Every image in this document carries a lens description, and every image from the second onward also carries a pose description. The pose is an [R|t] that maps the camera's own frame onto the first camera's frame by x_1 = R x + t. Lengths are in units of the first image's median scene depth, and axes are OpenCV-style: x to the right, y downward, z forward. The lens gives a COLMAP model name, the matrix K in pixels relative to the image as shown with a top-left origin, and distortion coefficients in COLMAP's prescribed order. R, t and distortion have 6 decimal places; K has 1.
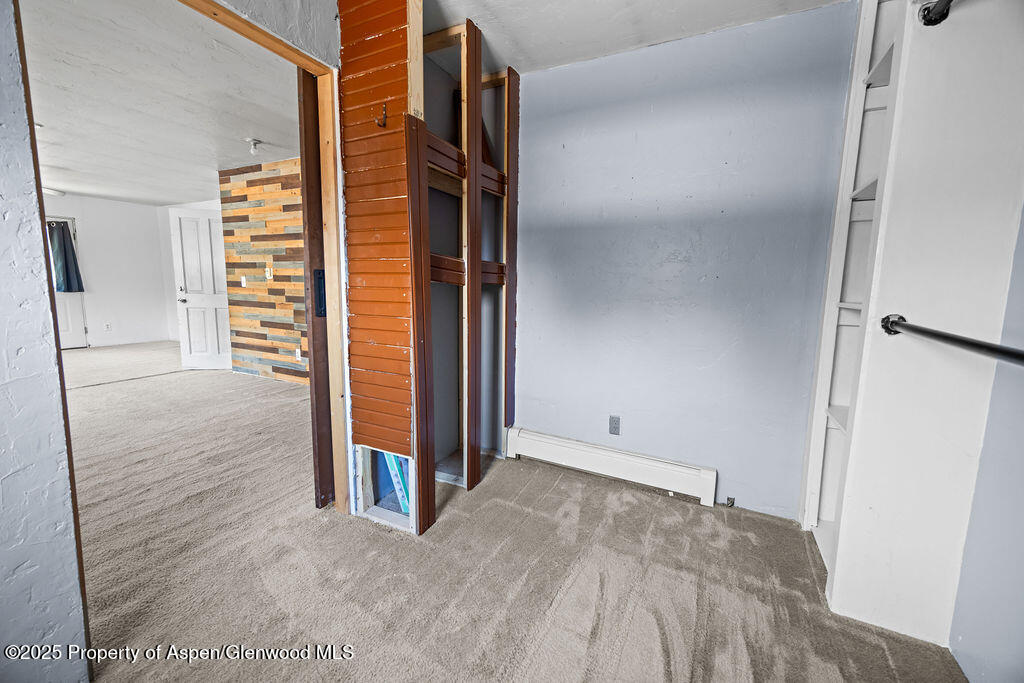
lens RADIAL K [[407.9, 0, 513.7], [0, 407.9, 341.7], [0, 0, 1]] dist [0.004076, -0.000335]
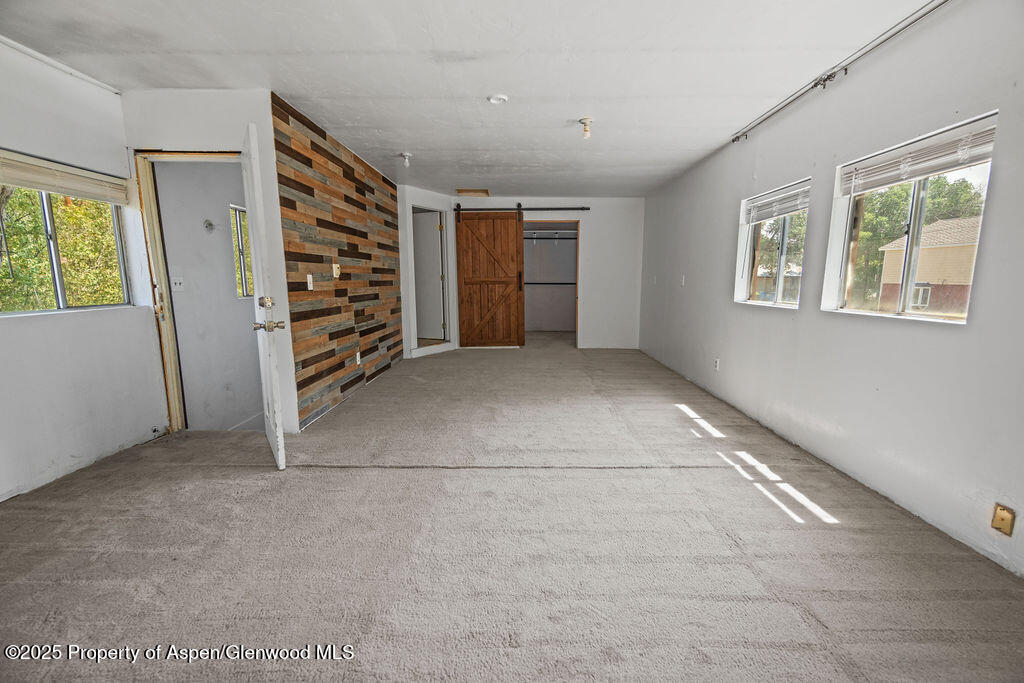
lens RADIAL K [[407.9, 0, 513.7], [0, 407.9, 341.7], [0, 0, 1]] dist [0.004076, -0.000335]
pose [[-0.423311, -0.158994, 0.891924, -1.425109], [0.118144, 0.966387, 0.228339, -0.166591], [-0.898248, 0.202034, -0.390298, 0.983034]]
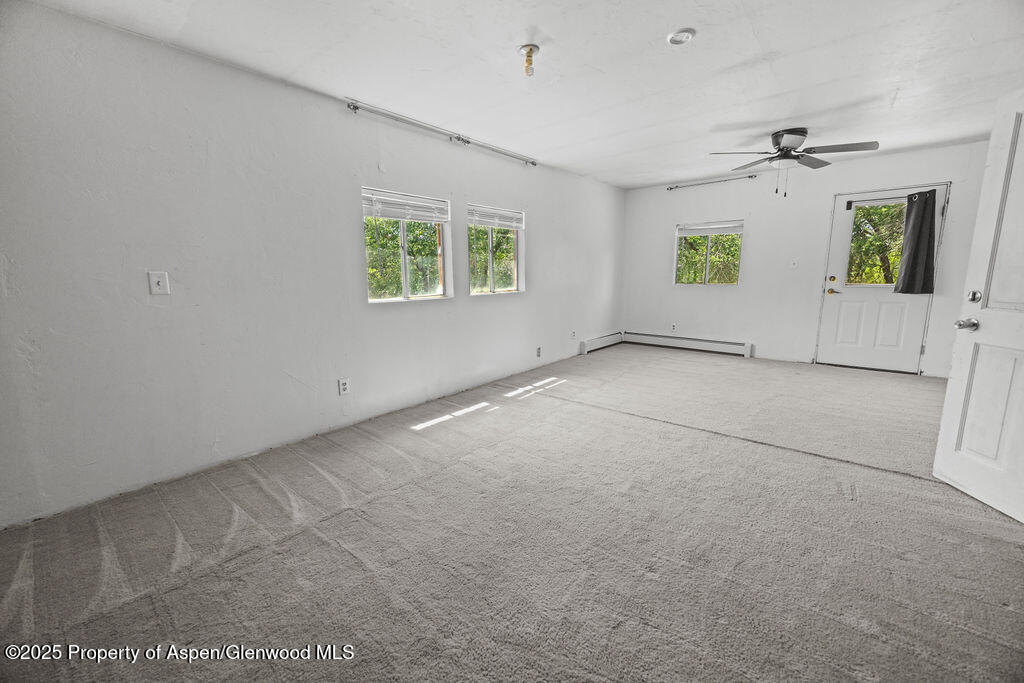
lens RADIAL K [[407.9, 0, 513.7], [0, 407.9, 341.7], [0, 0, 1]] dist [0.004076, -0.000335]
pose [[-0.244595, 0.142349, -0.959119, -0.308996], [-0.130956, 0.975252, 0.178140, -0.101722], [0.960741, 0.169175, -0.219900, 0.680073]]
